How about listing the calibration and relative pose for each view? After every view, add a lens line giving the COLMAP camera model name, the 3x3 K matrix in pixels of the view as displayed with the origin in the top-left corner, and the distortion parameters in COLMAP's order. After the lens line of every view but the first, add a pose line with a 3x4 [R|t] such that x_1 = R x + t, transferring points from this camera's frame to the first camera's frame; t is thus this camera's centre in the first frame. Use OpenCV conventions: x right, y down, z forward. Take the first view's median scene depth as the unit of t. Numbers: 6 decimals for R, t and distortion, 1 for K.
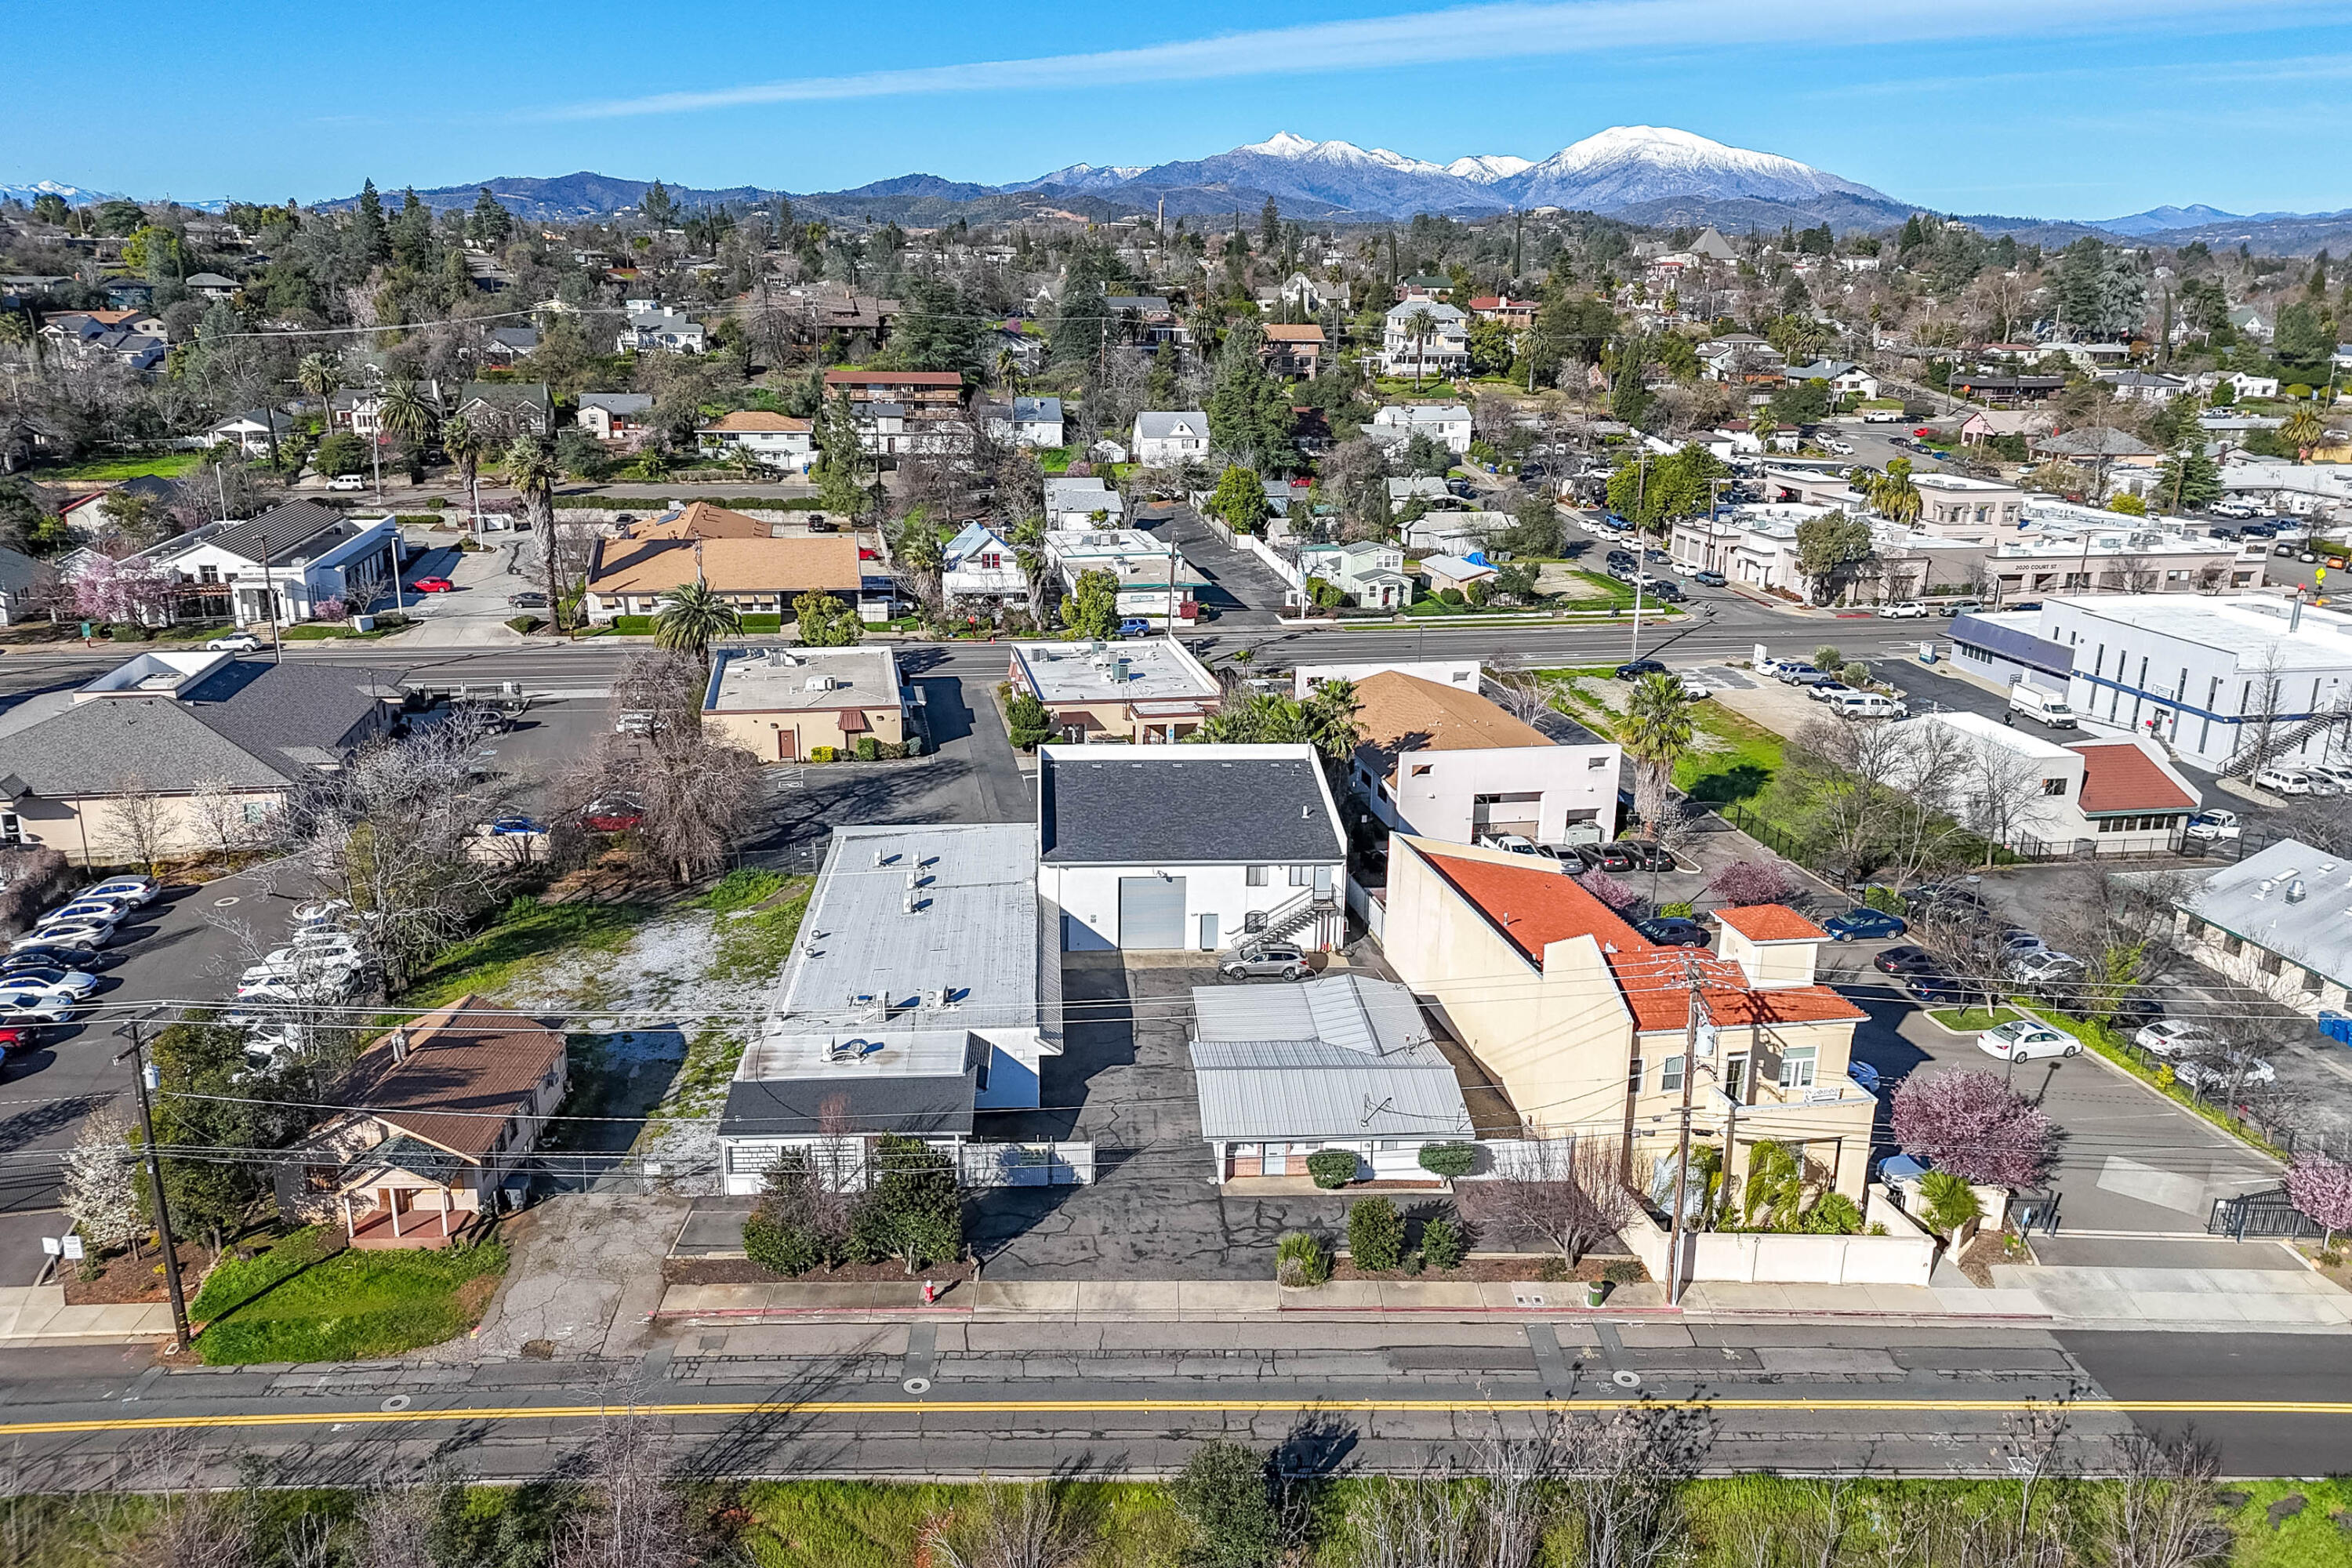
lens RADIAL K [[1713.2, 0, 1179.4], [0, 1713.2, 737.6], [0, 0, 1]] dist [0.154303, -0.329481]
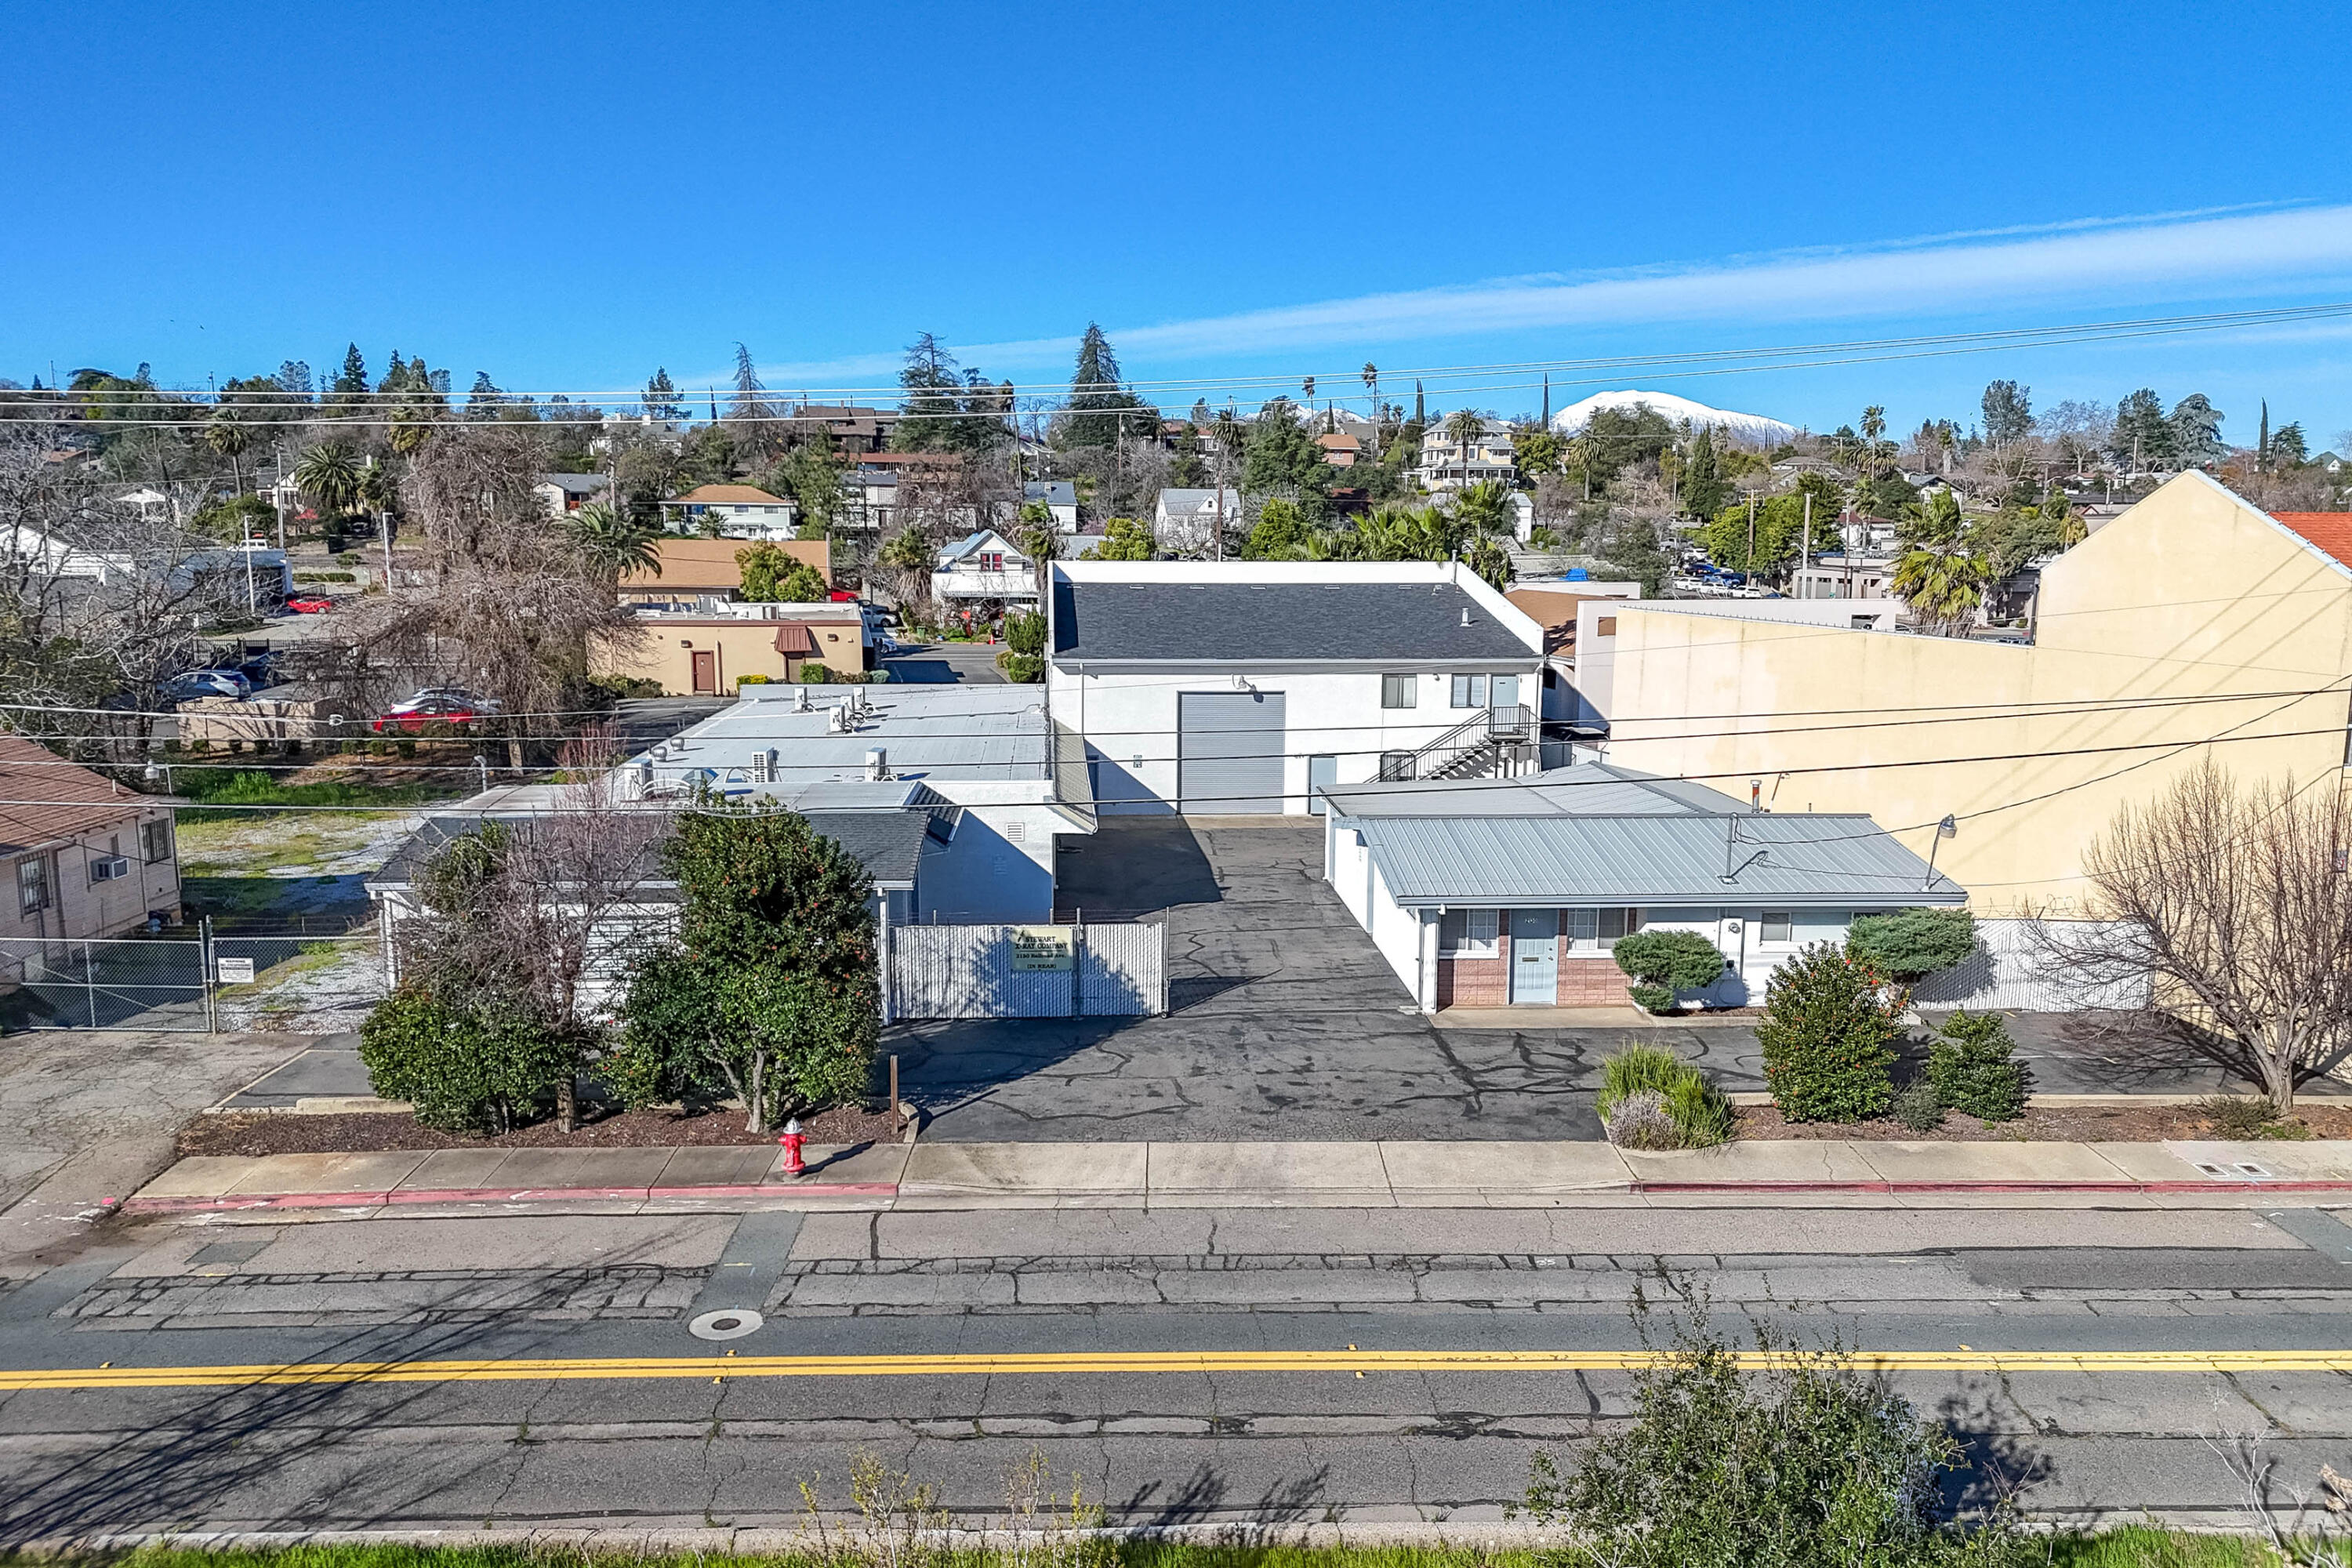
lens RADIAL K [[1715.5, 0, 1179.5], [0, 1715.5, 787.2], [0, 0, 1]] dist [0.093586, -0.099433]
pose [[0.999924, -0.011031, -0.005555, -0.032929], [0.010323, 0.993384, -0.114376, 0.193525], [0.006780, 0.114310, 0.993422, 0.397860]]
